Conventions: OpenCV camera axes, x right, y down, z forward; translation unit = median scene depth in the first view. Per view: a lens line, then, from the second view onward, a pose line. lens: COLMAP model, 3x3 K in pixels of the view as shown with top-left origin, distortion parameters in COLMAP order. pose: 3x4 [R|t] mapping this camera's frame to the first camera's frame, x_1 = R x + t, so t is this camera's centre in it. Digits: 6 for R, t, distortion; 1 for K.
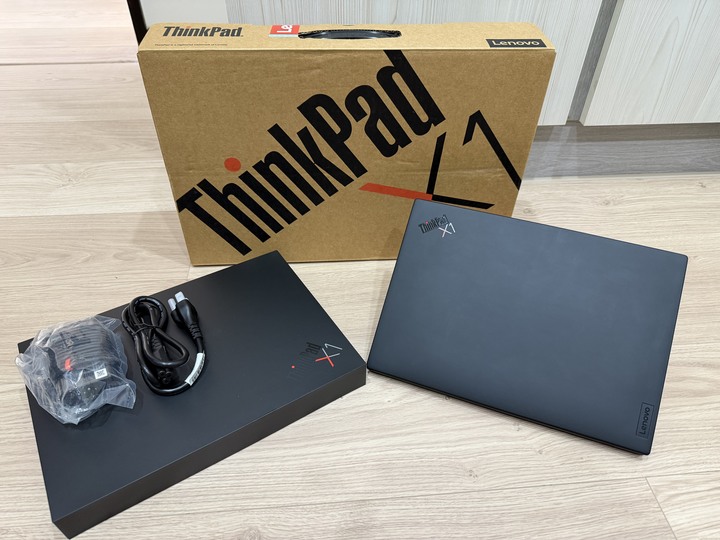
lens RADIAL K [[509.3, 0, 360.0], [0, 509.3, 270.0], [0, 0, 1]] dist [0.118365, -0.202144]
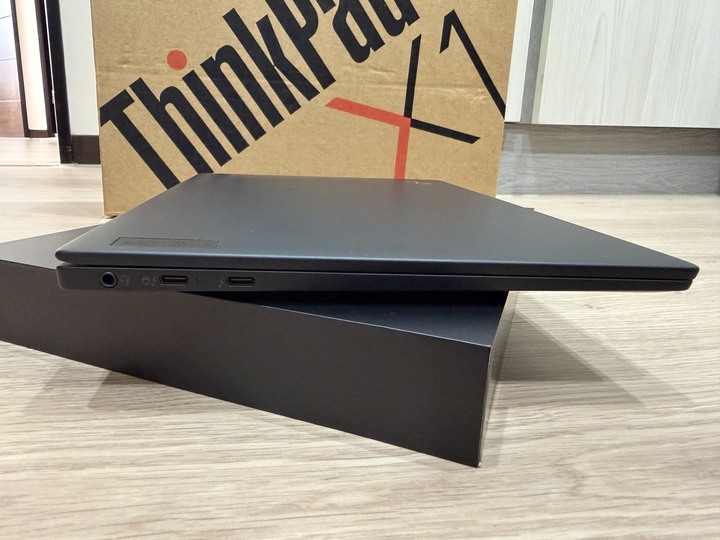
lens RADIAL K [[509.6, 0, 310.1], [0, 509.6, 269.0], [0, 0, 1]] dist [0.039773, -0.074112]
pose [[0.994436, -0.020366, 0.103355, -0.123564], [0.067114, 0.878723, -0.472590, 0.488875], [-0.081196, 0.476897, 0.875201, 0.411227]]
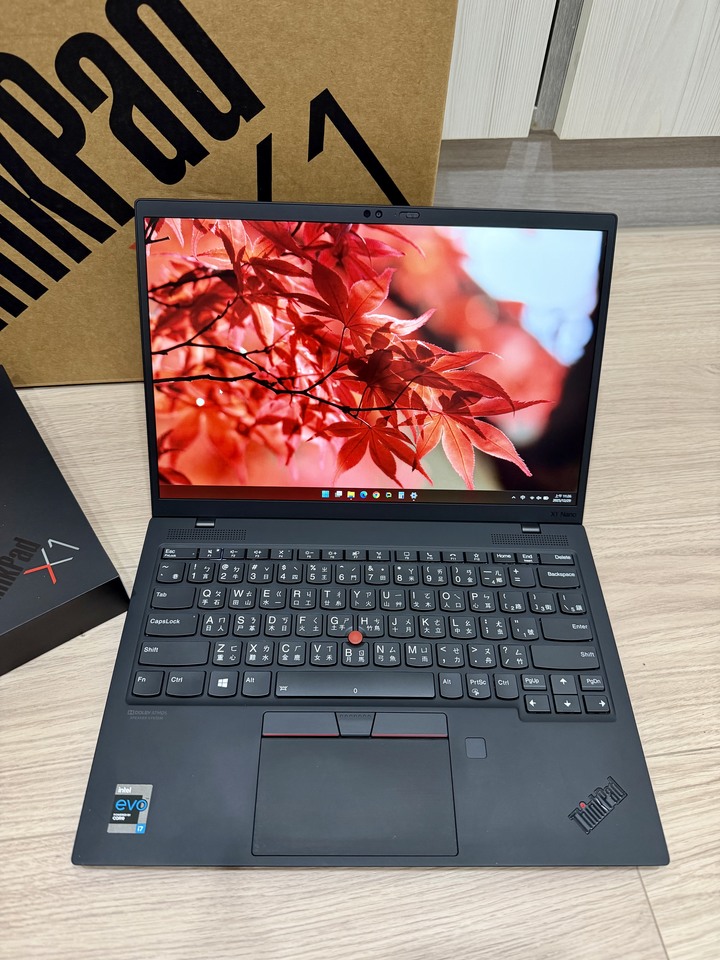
lens RADIAL K [[679.1, 0, 360.0], [0, 679.1, 480.0], [0, 0, 1]] dist [0.118365, -0.202144]
pose [[0.998903, -0.024339, 0.040003, 0.213145], [0.018700, 0.990568, 0.135738, -0.010870], [-0.042930, -0.134842, 0.989937, 0.242581]]
